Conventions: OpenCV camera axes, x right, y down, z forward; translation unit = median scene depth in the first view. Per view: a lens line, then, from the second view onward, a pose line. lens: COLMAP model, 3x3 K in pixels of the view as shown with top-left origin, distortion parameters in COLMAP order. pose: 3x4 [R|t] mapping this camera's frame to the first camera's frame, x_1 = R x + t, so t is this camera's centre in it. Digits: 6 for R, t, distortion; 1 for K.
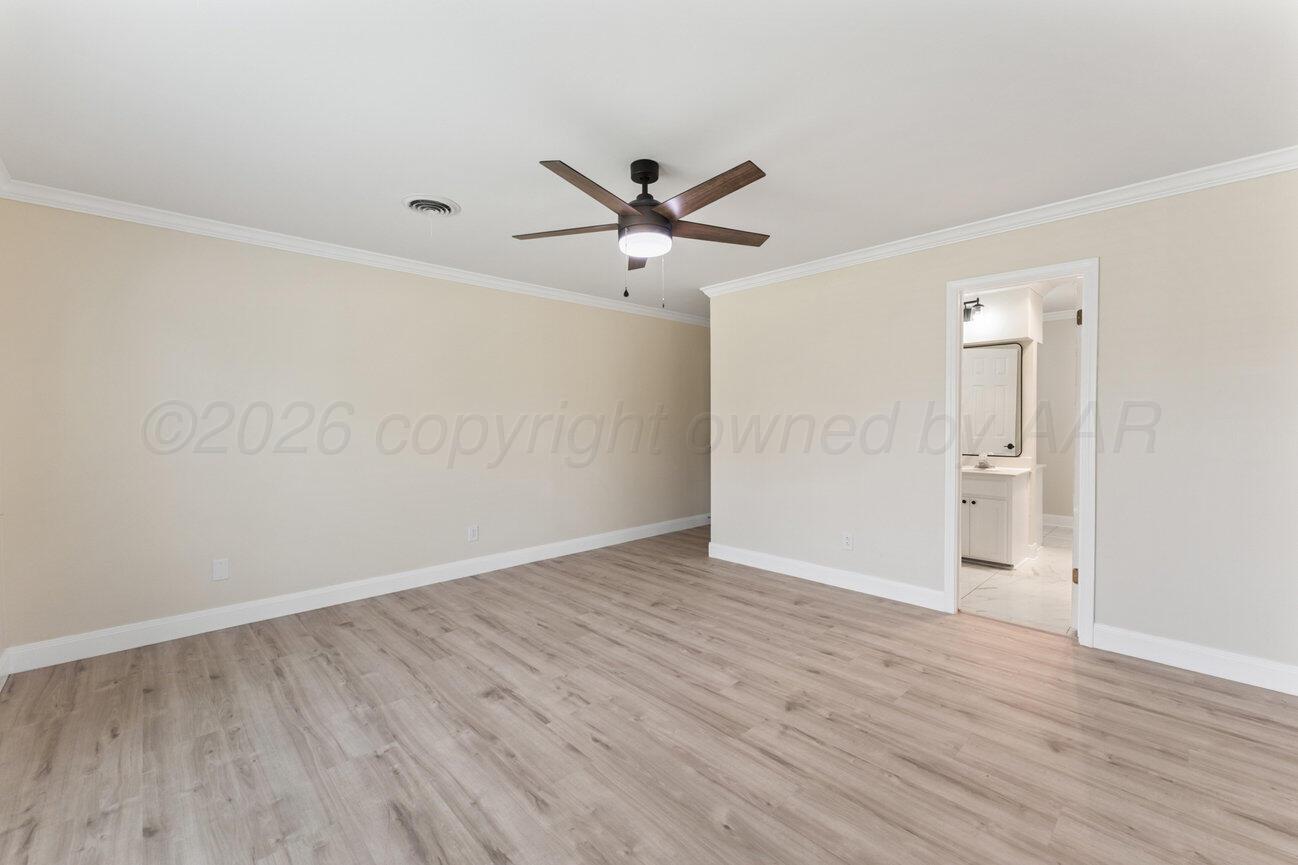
lens RADIAL K [[531.5, 0, 649.3], [0, 531.5, 433.3], [0, 0, 1]] dist [0.004596, -0.001810]
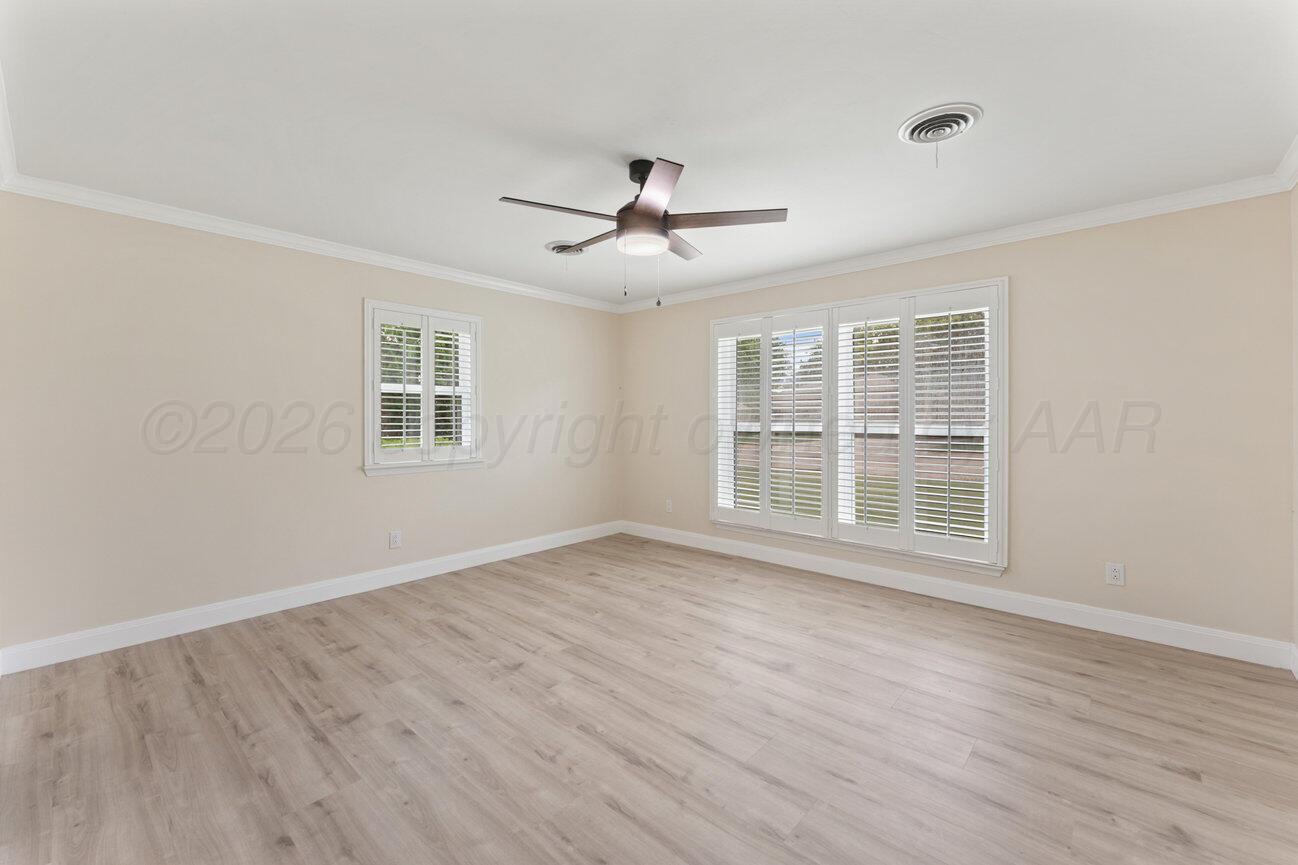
lens RADIAL K [[531.5, 0, 658.3], [0, 531.5, 420.2], [0, 0, 1]] dist [0.004596, -0.001810]
pose [[-0.995802, 0.007671, -0.091216, 0.049535], [0.004524, 0.999389, 0.034652, -0.045694], [0.091426, 0.034094, -0.995228, 1.710729]]
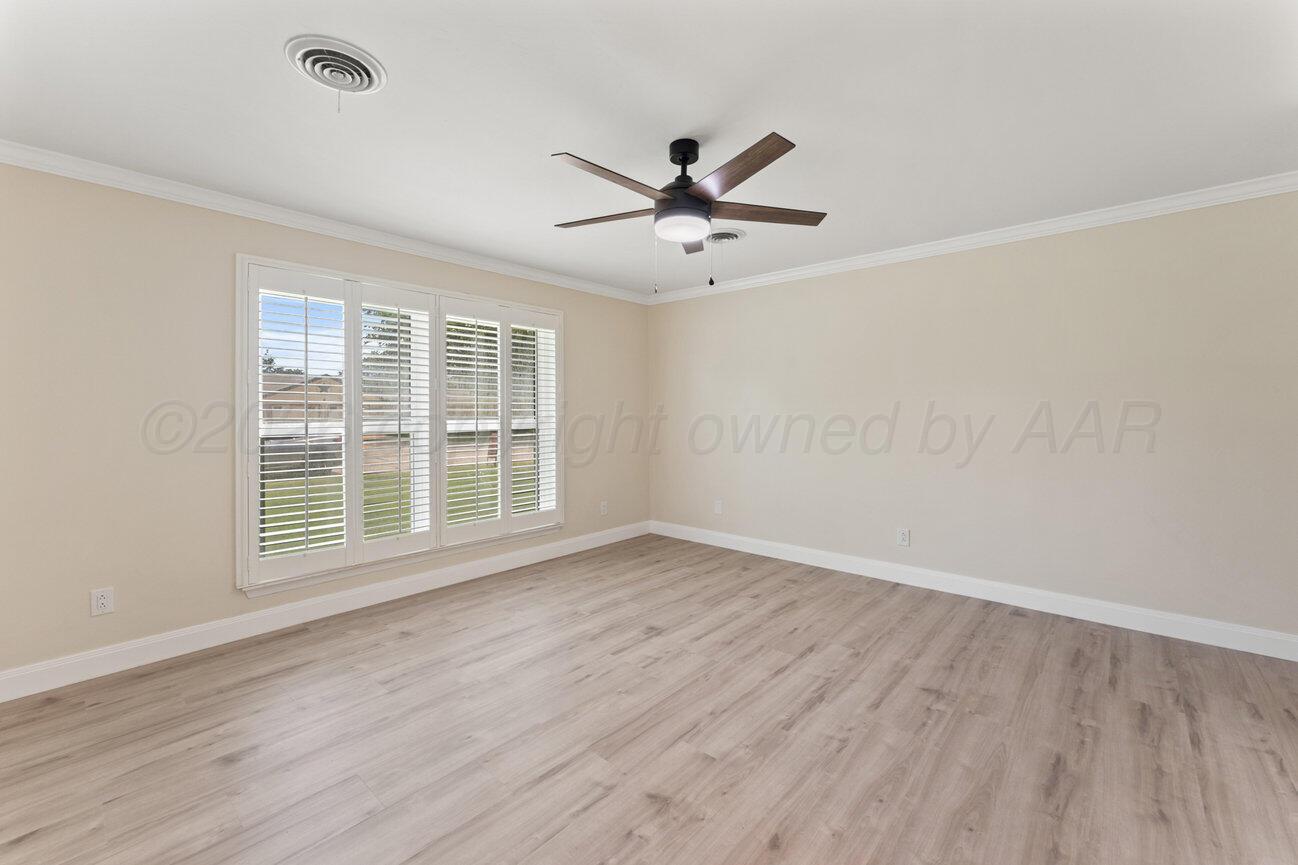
lens RADIAL K [[531.5, 0, 638.9], [0, 531.5, 411.1], [0, 0, 1]] dist [0.004596, -0.001810]
pose [[0.079746, 0.003047, -0.996811, 0.796837], [-0.024615, 0.999696, 0.001086, -0.023130], [0.996511, 0.024449, 0.079796, 0.714495]]
